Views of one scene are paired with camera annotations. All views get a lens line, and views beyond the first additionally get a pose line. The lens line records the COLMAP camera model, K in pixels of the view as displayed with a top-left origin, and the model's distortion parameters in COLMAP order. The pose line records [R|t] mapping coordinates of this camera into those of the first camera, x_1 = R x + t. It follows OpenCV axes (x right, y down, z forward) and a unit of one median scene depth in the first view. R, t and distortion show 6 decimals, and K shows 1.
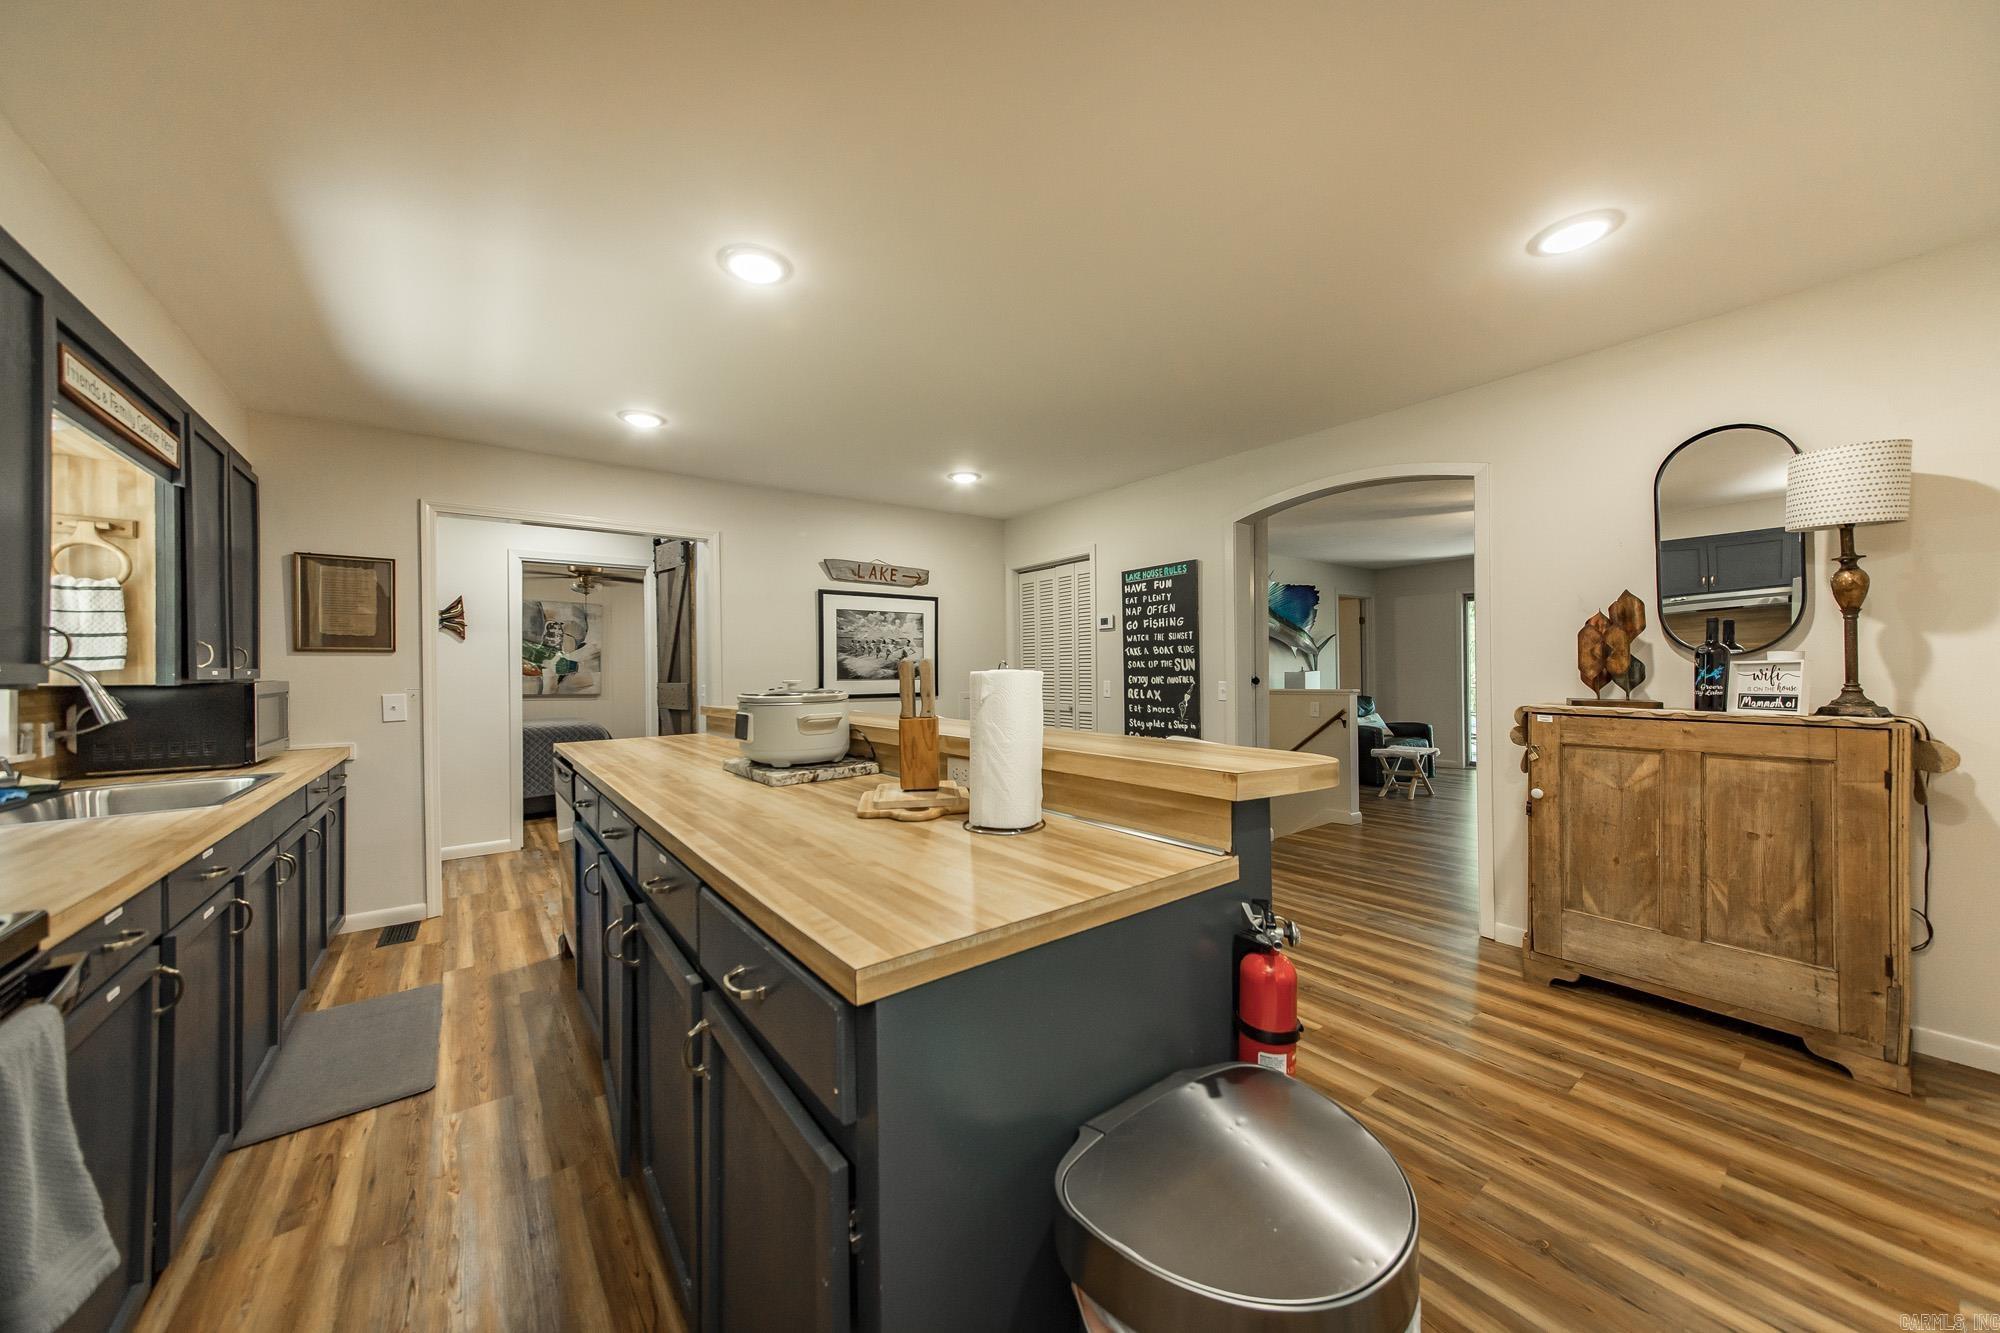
lens RADIAL K [[695.7, 0, 1000.0], [0, 695.7, 670.1], [0, 0, 1]] dist [0.001474, -0.000012]
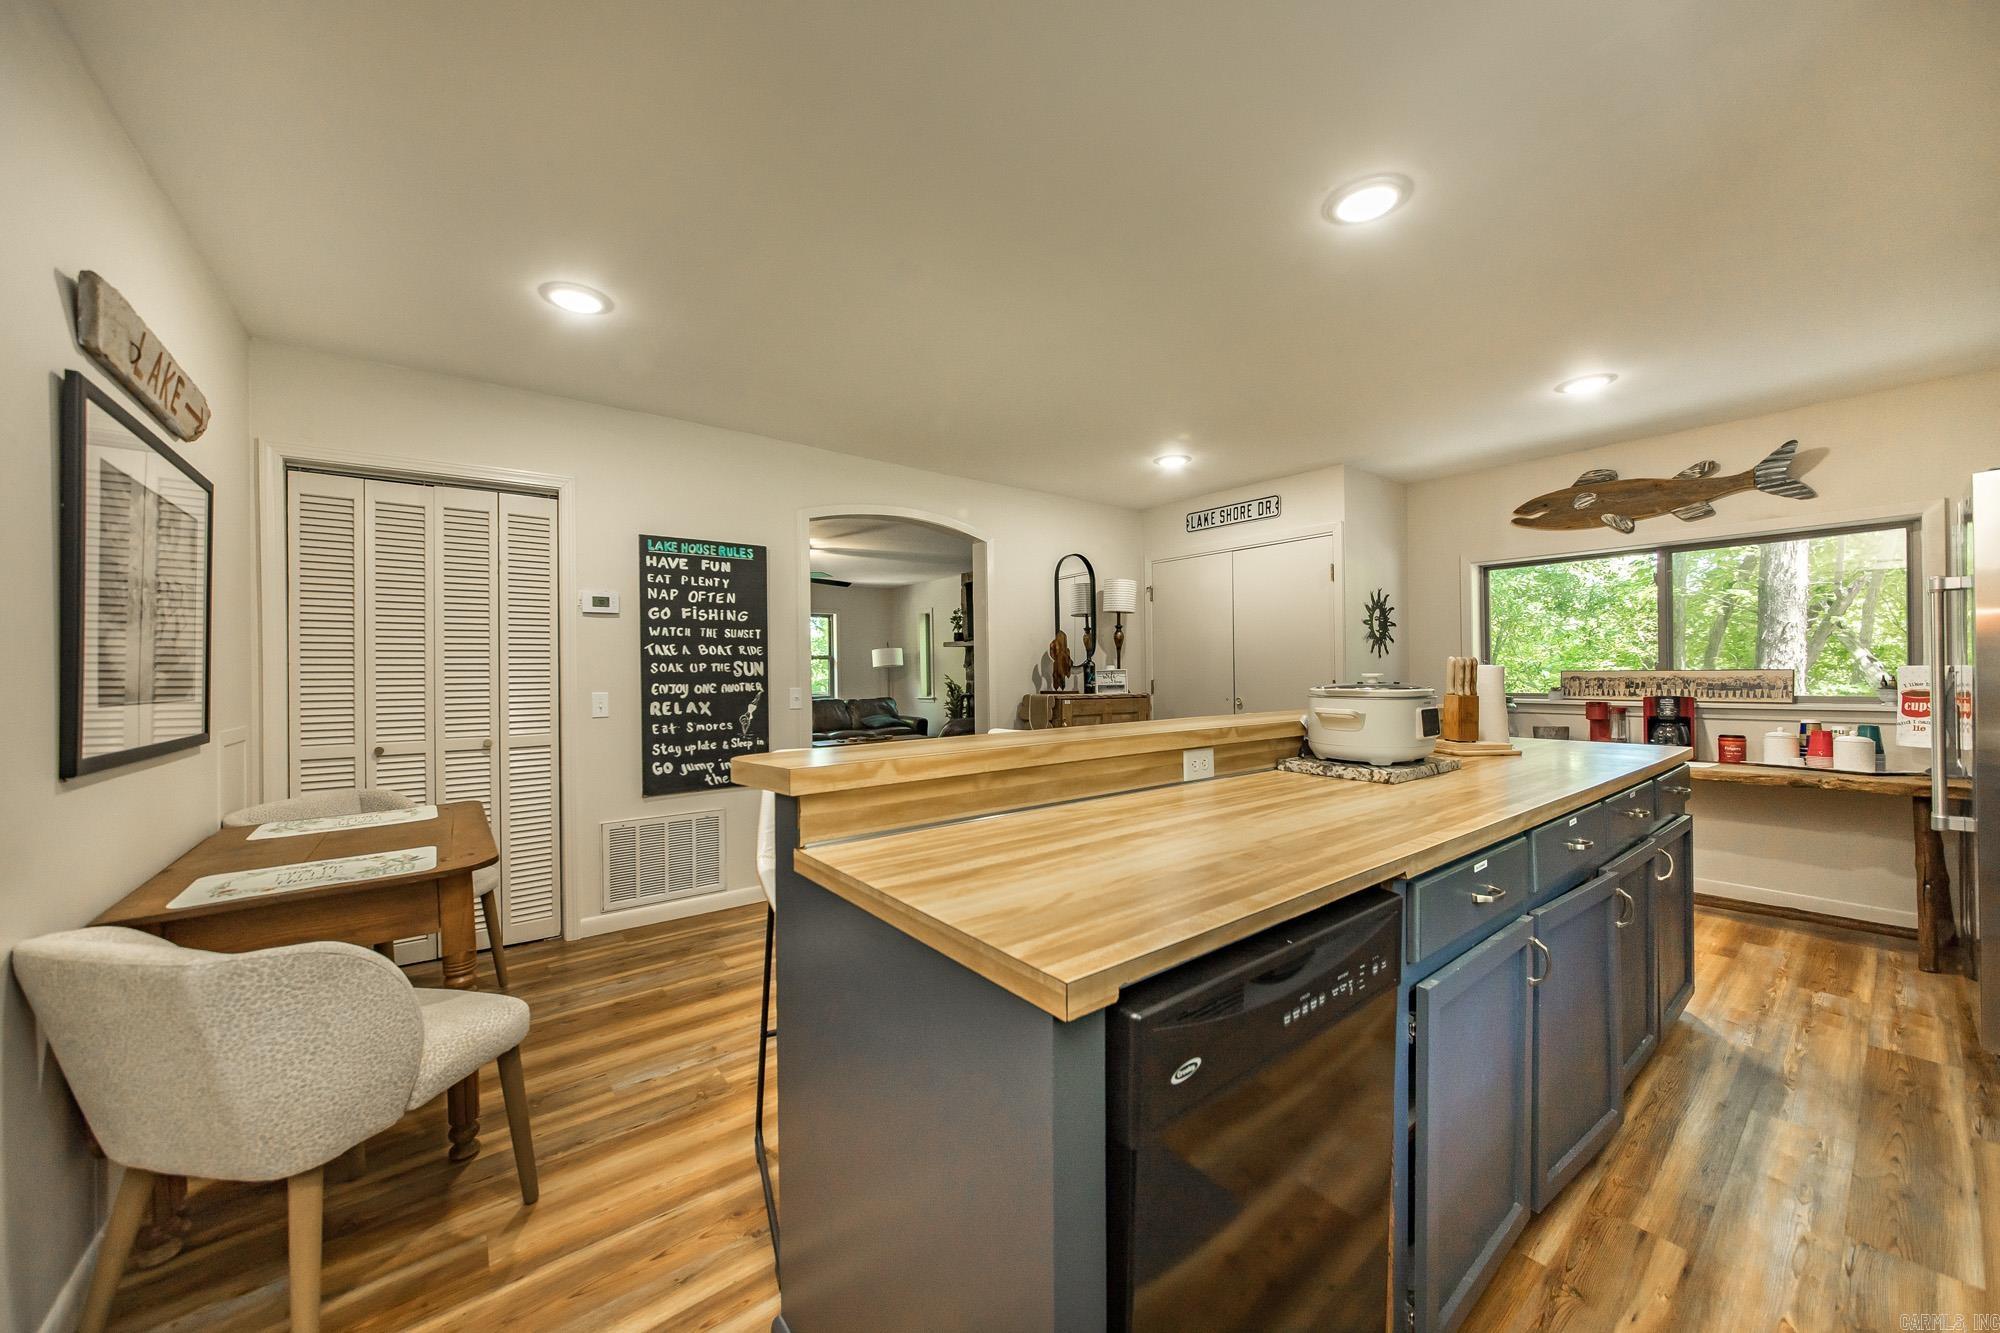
lens RADIAL K [[727.2, 0, 995.2], [0, 727.2, 665.5], [0, 0, 1]] dist [-0.009477, 0.001327]
pose [[-0.010016, 0.022551, 0.999696, -0.591636], [0.010814, 0.999690, -0.022443, 0.010538], [-0.999891, 0.010586, -0.010256, 0.701375]]
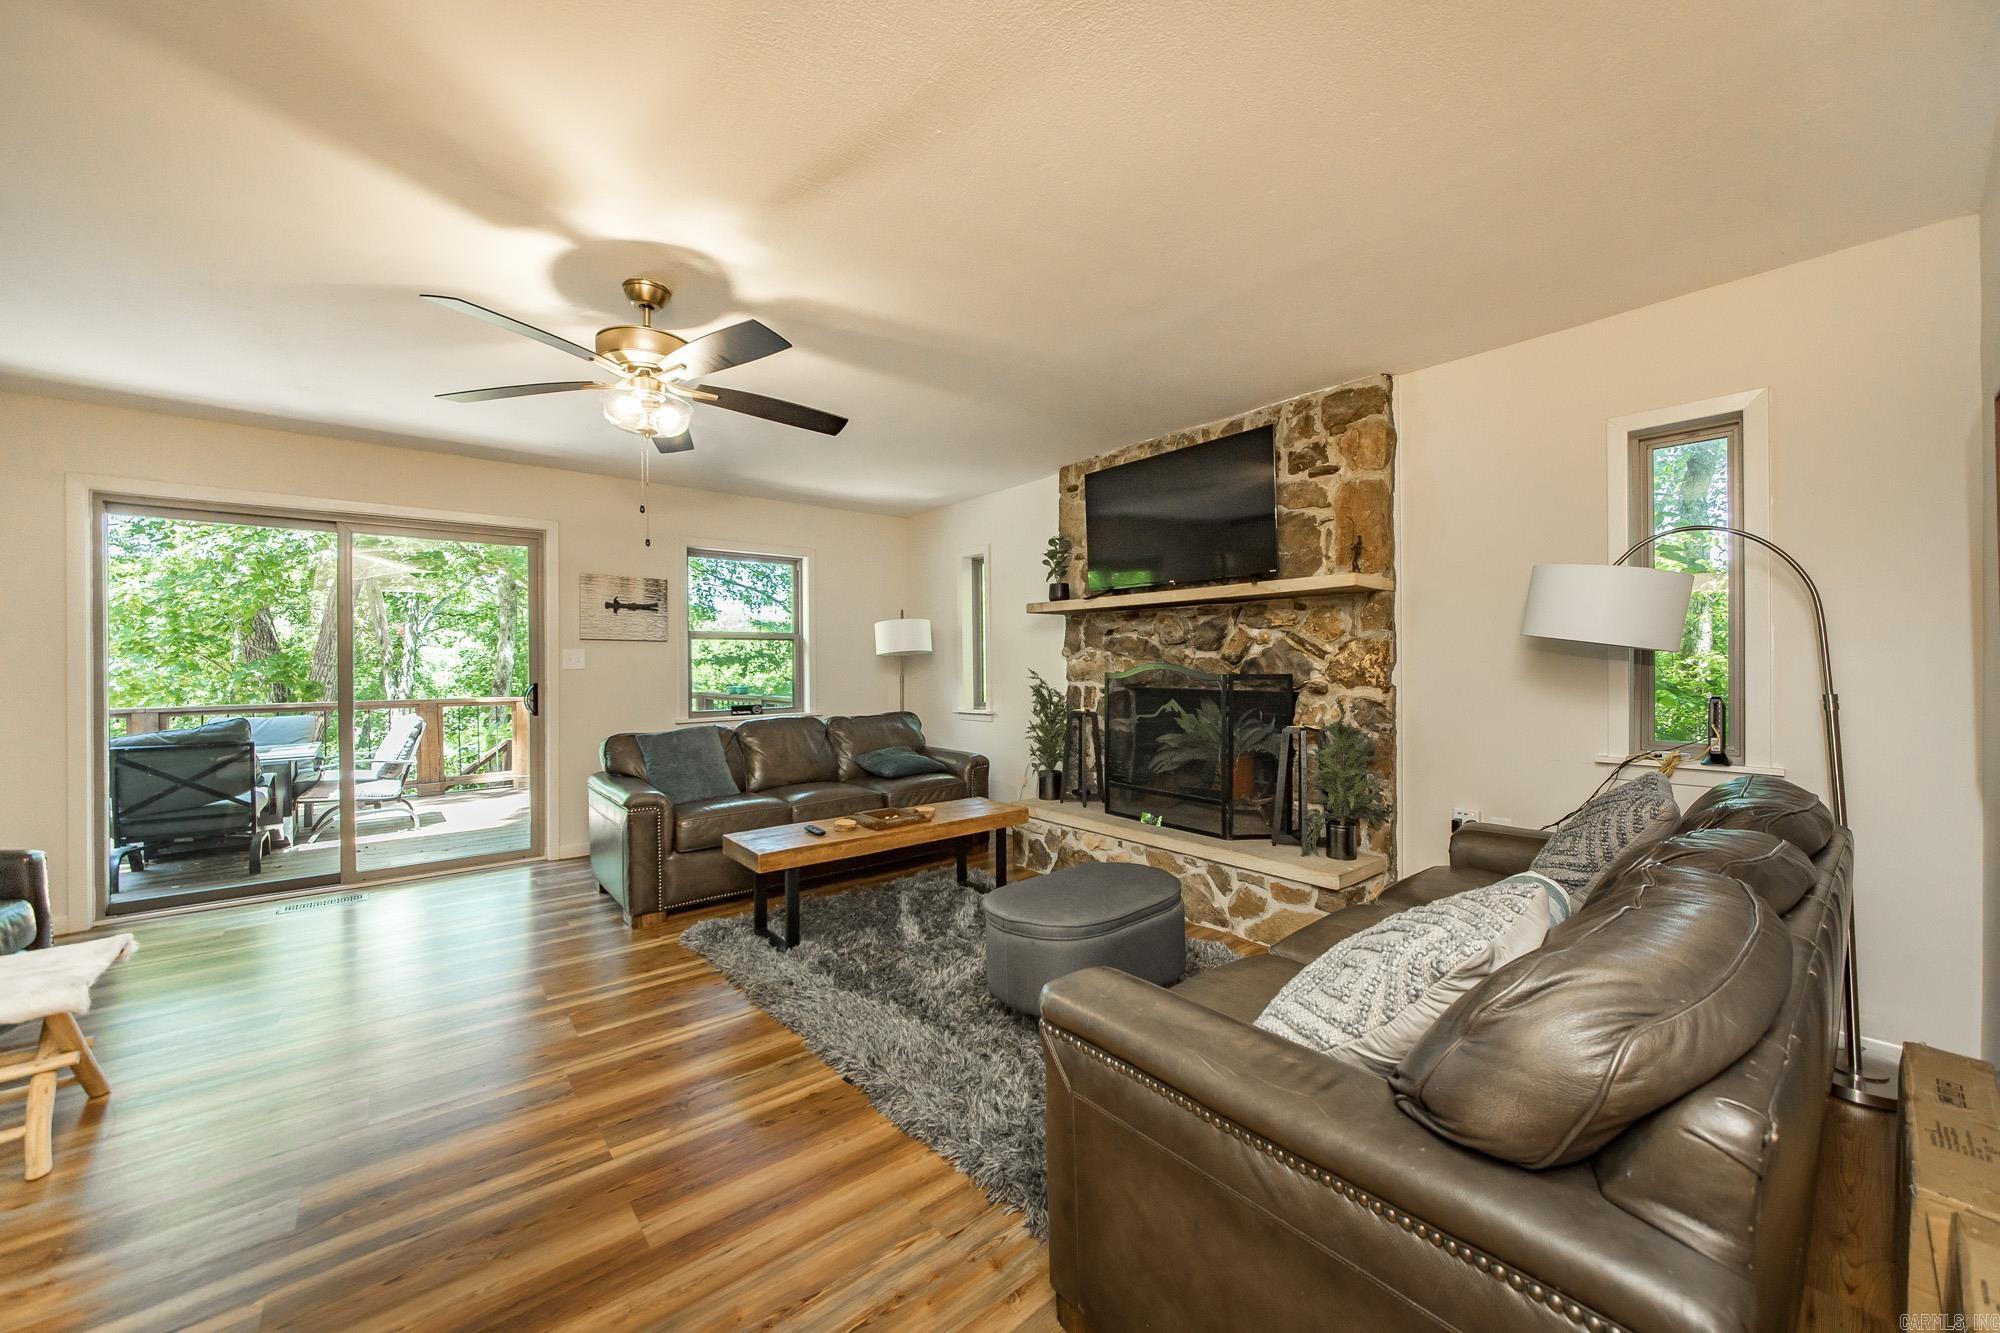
lens RADIAL K [[727.2, 0, 986.3], [0, 727.2, 668.0], [0, 0, 1]] dist [-0.009477, 0.001327]
pose [[-0.034597, 0.010823, 0.999343, 0.421931], [0.004934, 0.999931, -0.010658, -0.002492], [-0.999389, 0.004562, -0.034648, 0.910960]]
